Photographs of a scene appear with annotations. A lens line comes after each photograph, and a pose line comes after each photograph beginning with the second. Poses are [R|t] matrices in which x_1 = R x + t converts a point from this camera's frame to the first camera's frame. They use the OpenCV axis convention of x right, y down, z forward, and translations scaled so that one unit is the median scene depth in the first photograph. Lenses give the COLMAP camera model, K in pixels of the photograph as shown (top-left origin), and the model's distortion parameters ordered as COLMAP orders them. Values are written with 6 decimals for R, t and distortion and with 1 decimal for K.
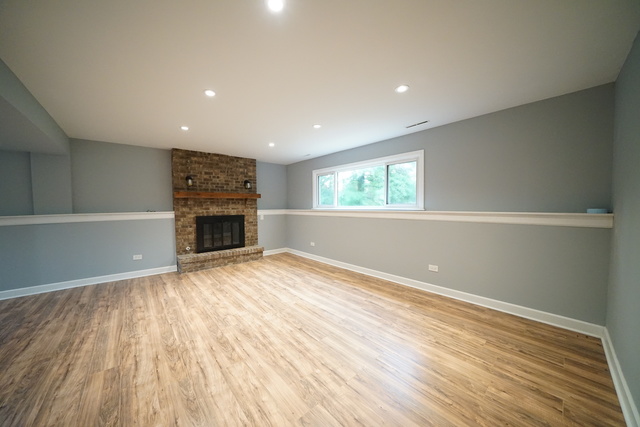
lens RADIAL K [[220.3, 0, 315.6], [0, 220.3, 215.0], [0, 0, 1]] dist [-0.025507, 0.002368]
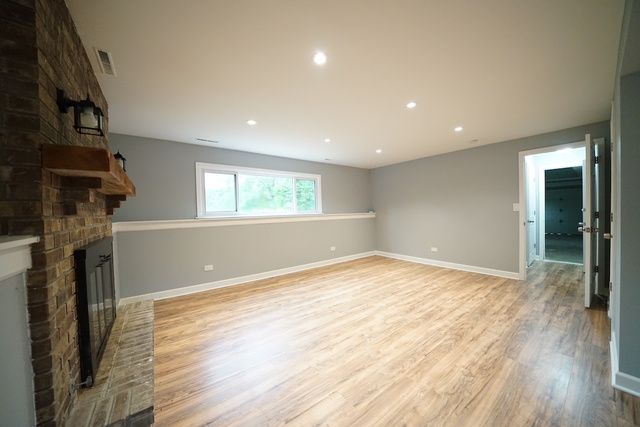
lens RADIAL K [[220.3, 0, 315.6], [0, 220.3, 215.0], [0, 0, 1]] dist [-0.025507, 0.002368]
pose [[0.075202, -0.010595, 0.997112, -0.947945], [0.065172, 0.997858, 0.005688, -0.023676], [-0.995036, 0.064556, 0.075732, 0.835394]]
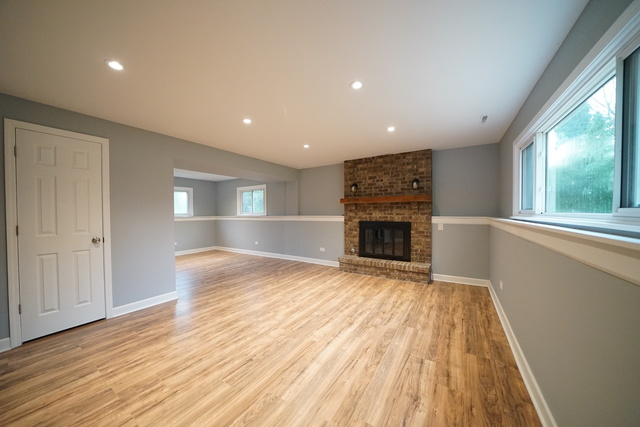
lens RADIAL K [[220.3, 0, 315.6], [0, 220.3, 215.0], [0, 0, 1]] dist [-0.025507, 0.002368]
pose [[0.284858, 0.020504, -0.958350, 0.481478], [-0.036708, 0.999271, 0.010468, -0.030807], [0.957867, 0.032197, 0.285403, 0.602412]]
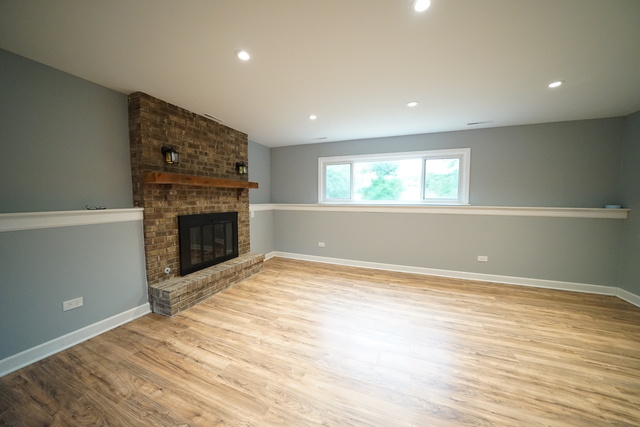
lens RADIAL K [[220.3, 0, 315.6], [0, 220.3, 215.0], [0, 0, 1]] dist [-0.025507, 0.002368]
pose [[0.890587, -0.022646, 0.454248, -0.584688], [0.008528, 0.999416, 0.033104, -0.014742], [-0.454732, -0.025608, 0.890260, 0.354882]]
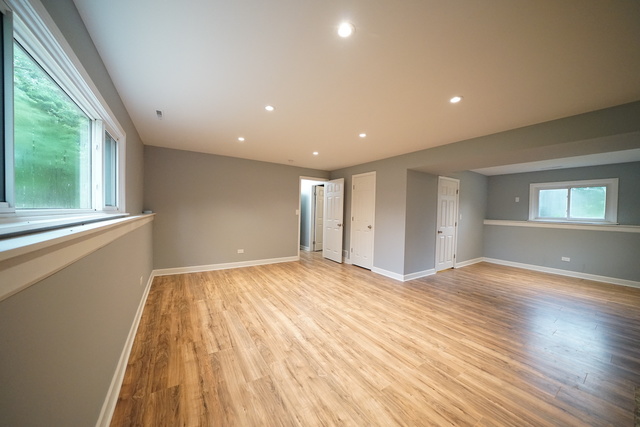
lens RADIAL K [[220.3, 0, 315.6], [0, 220.3, 215.0], [0, 0, 1]] dist [-0.025507, 0.002368]
pose [[-0.990061, -0.016127, 0.139712, -0.225066], [-0.008096, 0.998292, 0.057858, -0.061999], [-0.140407, 0.056152, -0.988500, 1.470851]]
